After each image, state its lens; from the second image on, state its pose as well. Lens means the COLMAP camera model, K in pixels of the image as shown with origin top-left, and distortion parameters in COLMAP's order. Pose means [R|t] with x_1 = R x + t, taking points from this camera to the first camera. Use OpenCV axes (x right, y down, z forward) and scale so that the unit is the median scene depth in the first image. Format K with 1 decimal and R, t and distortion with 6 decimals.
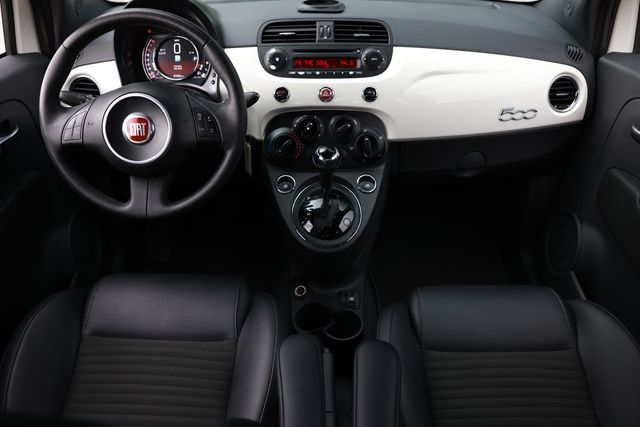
lens RADIAL K [[497.2, 0, 318.5], [0, 497.2, 210.5], [0, 0, 1]] dist [-0.117436, 0.089865]
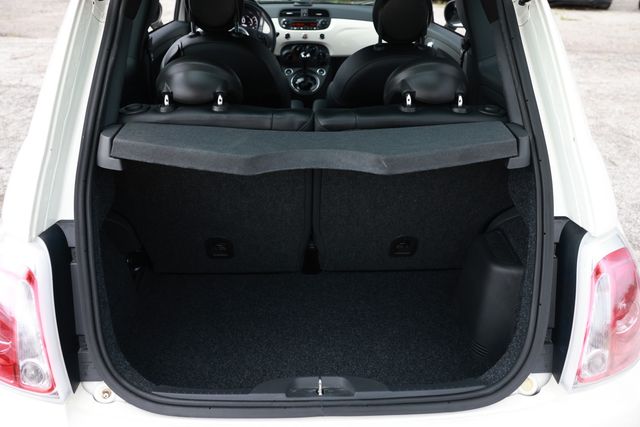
lens RADIAL K [[497.2, 0, 316.5], [0, 497.2, 214.9], [0, 0, 1]] dist [-0.117436, 0.089865]
pose [[0.999520, -0.003495, 0.030790, -0.005507], [0.005706, 0.997388, -0.072006, 0.856856], [-0.030458, 0.072147, 0.996929, -1.440000]]
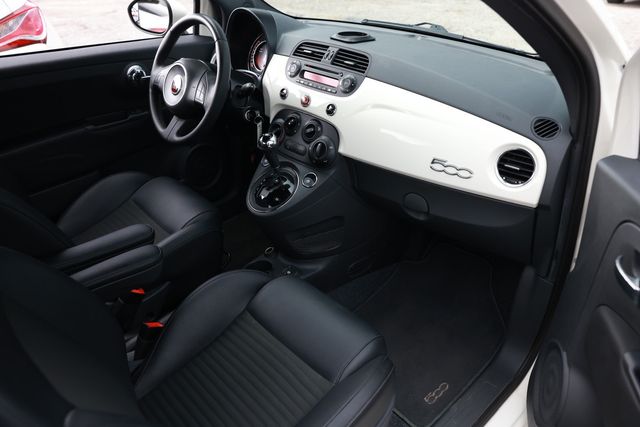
lens RADIAL K [[497.2, 0, 342.1], [0, 497.2, 199.6], [0, 0, 1]] dist [-0.117436, 0.089865]
pose [[0.697753, 0.353187, -0.623217, 0.939664], [-0.410312, 0.910197, 0.056437, -0.114044], [0.587183, 0.216334, 0.780010, 0.122056]]
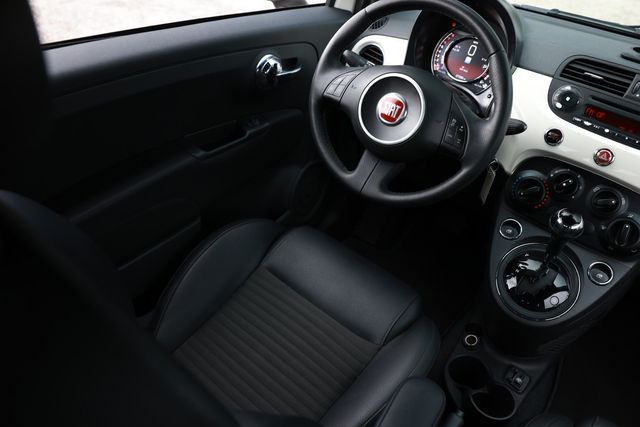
lens RADIAL K [[497.2, 0, 316.6], [0, 497.2, 209.6], [0, 0, 1]] dist [-0.117436, 0.089865]
pose [[0.778049, 0.447253, -0.441140, 0.035737], [-0.450425, 0.886673, 0.104536, -0.018845], [0.437901, 0.117366, 0.891329, 0.054723]]
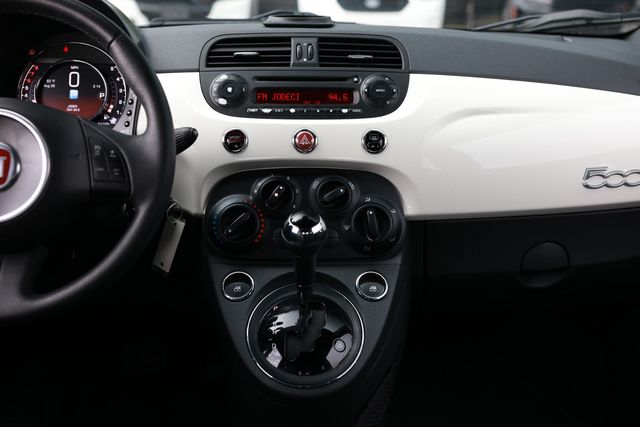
lens RADIAL K [[779.2, 0, 319.2], [0, 779.2, 208.4], [0, 0, 1]] dist [0.005464, 0.000000]
pose [[0.999864, 0.004687, 0.015835, 0.017627], [-0.000037, 0.959512, -0.281669, 0.126454], [-0.016514, 0.281630, 0.959381, 0.063951]]
